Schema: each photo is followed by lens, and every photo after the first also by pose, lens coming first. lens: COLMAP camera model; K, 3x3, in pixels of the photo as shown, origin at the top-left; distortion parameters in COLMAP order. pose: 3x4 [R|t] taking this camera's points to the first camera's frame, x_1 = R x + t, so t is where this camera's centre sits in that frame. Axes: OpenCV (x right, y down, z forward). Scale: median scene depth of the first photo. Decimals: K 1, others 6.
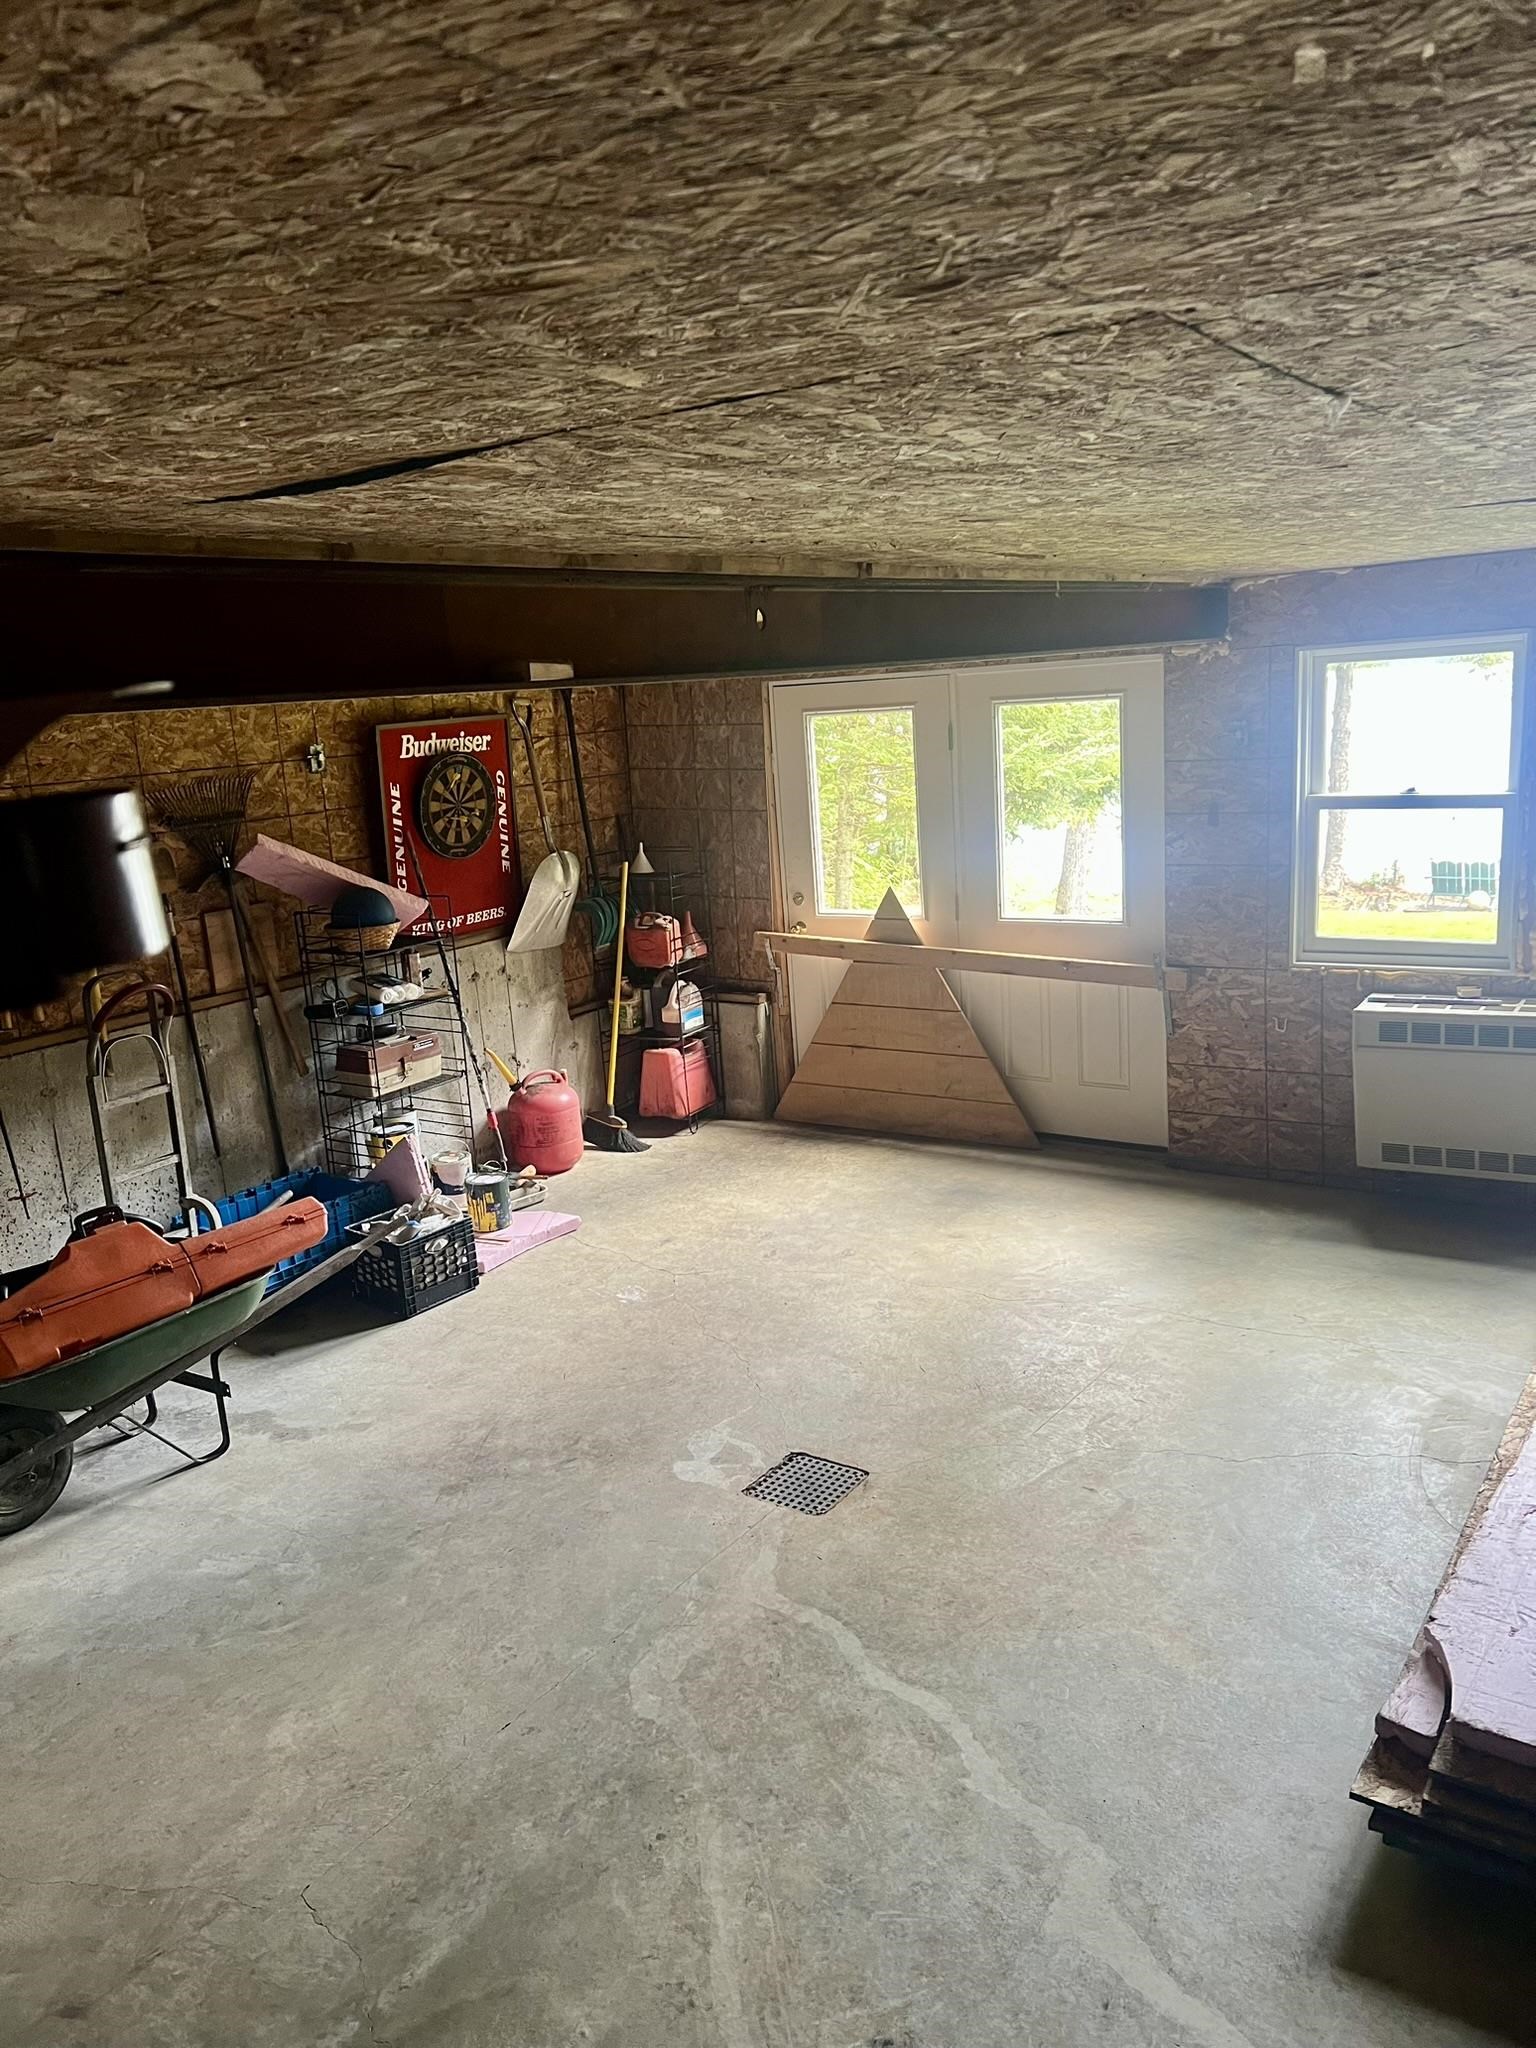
lens RADIAL K [[1570.9, 0, 763.2], [0, 1570.9, 1009.8], [0, 0, 1]] dist [0.006451, 0.002523]
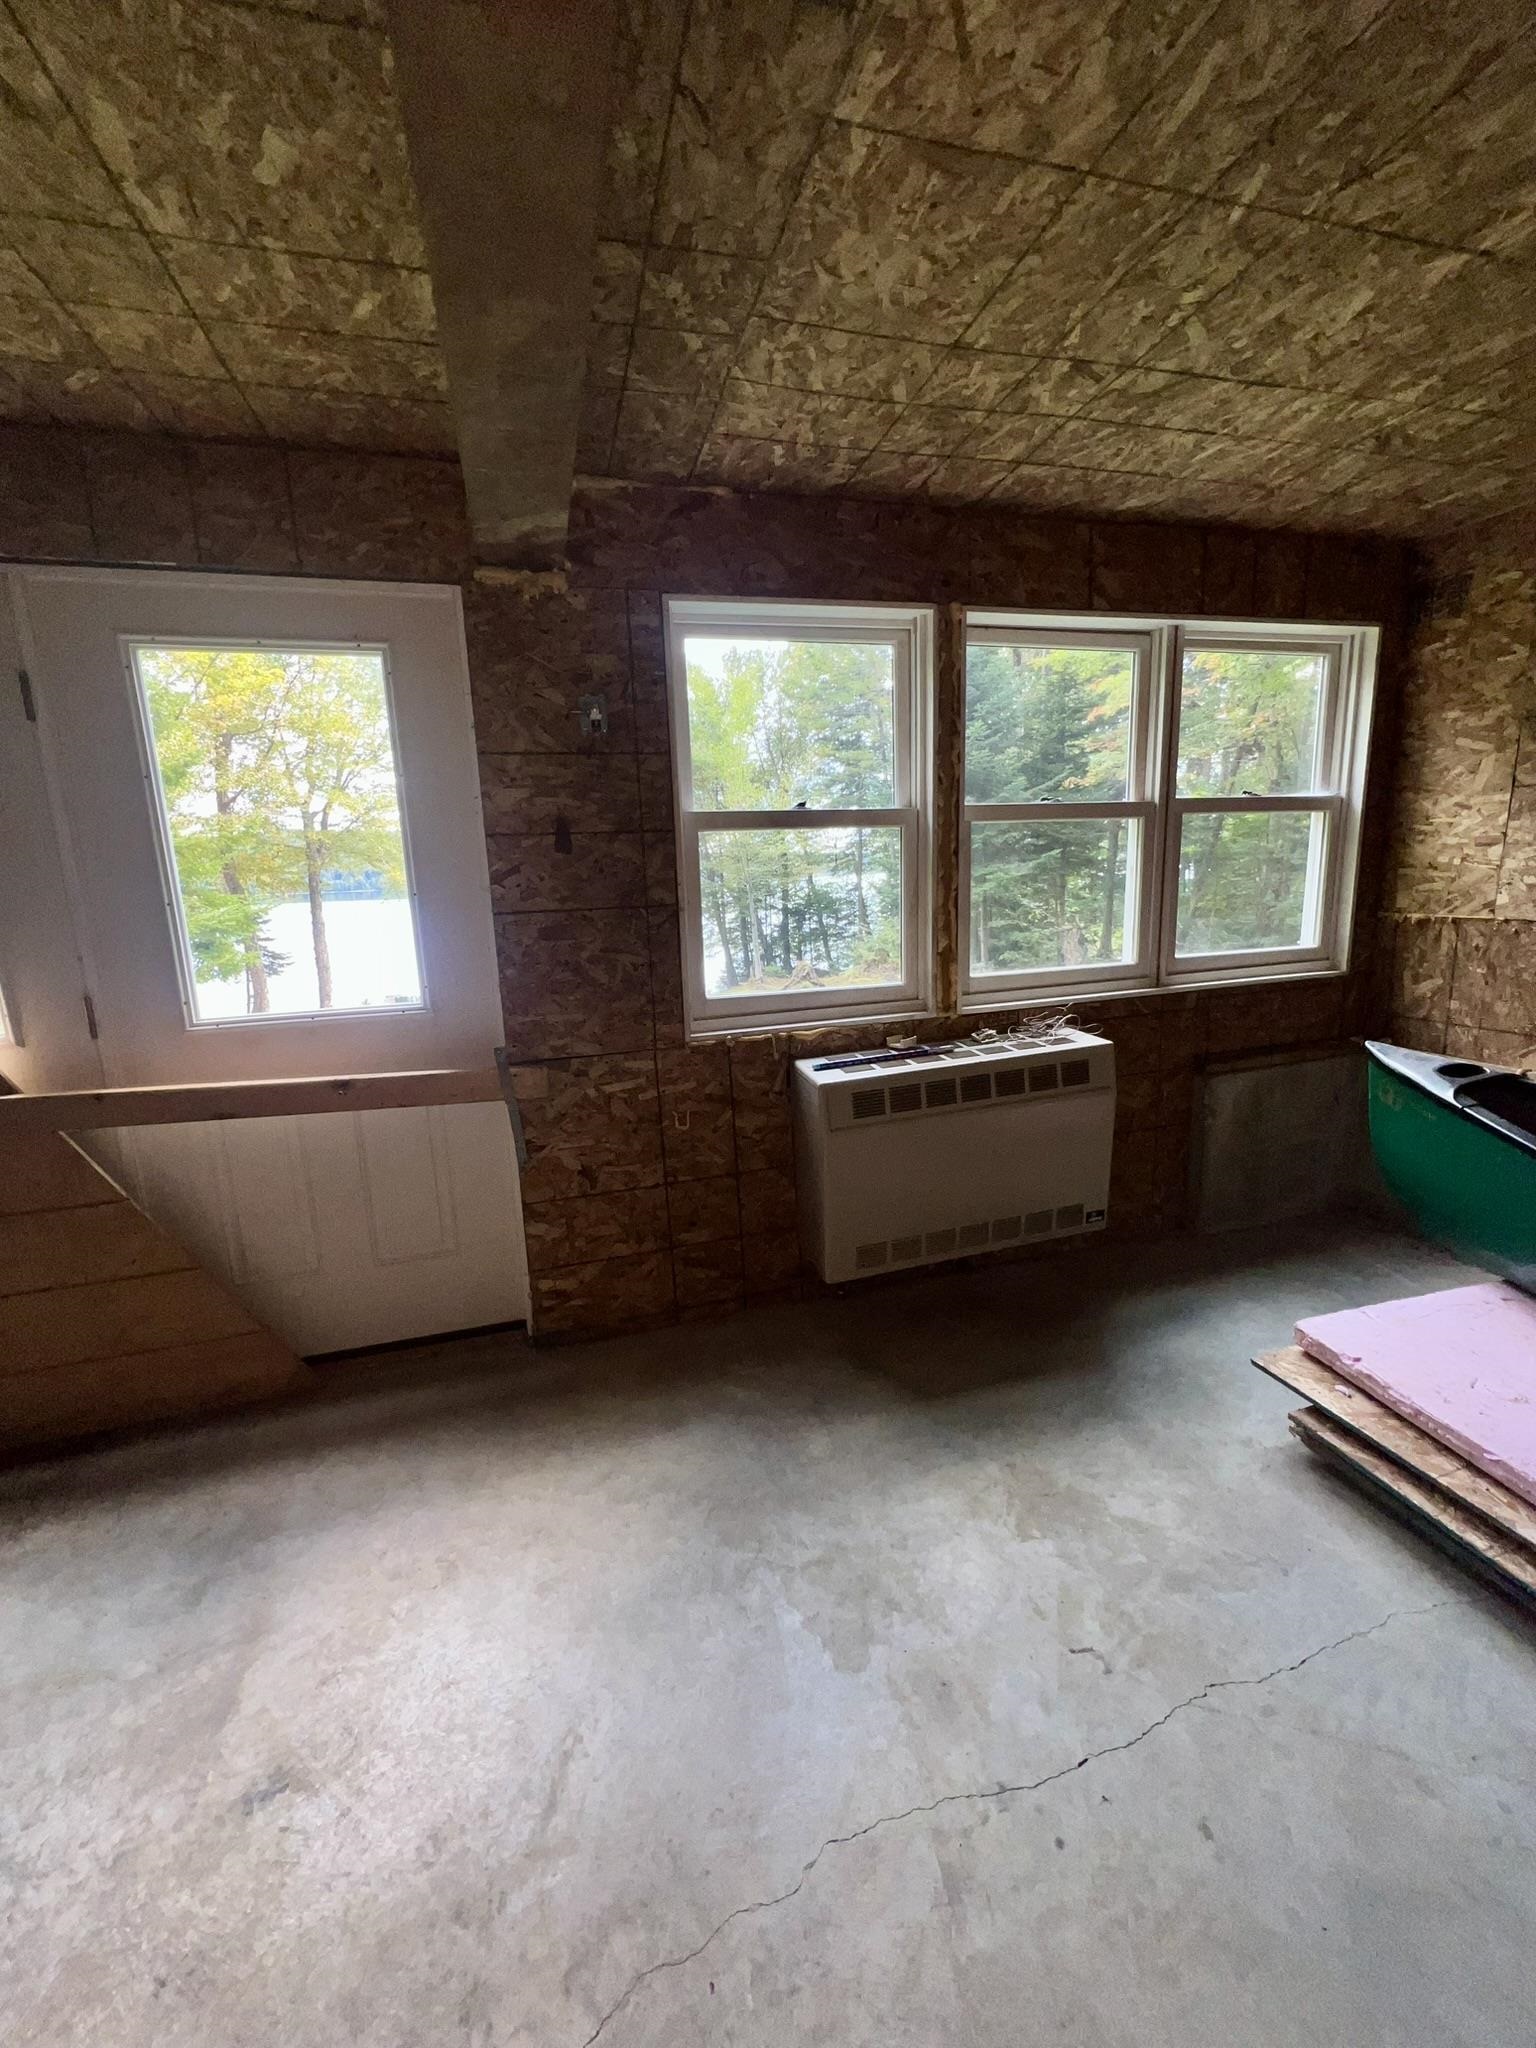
lens RADIAL K [[826.8, 0, 766.3], [0, 826.8, 1034.0], [0, 0, 1]] dist [-0.001261, 0.000013]
pose [[0.641176, -0.102064, 0.760576, 0.059618], [0.154997, 0.987913, 0.001905, -0.025069], [-0.751578, 0.116666, 0.649246, 0.700095]]
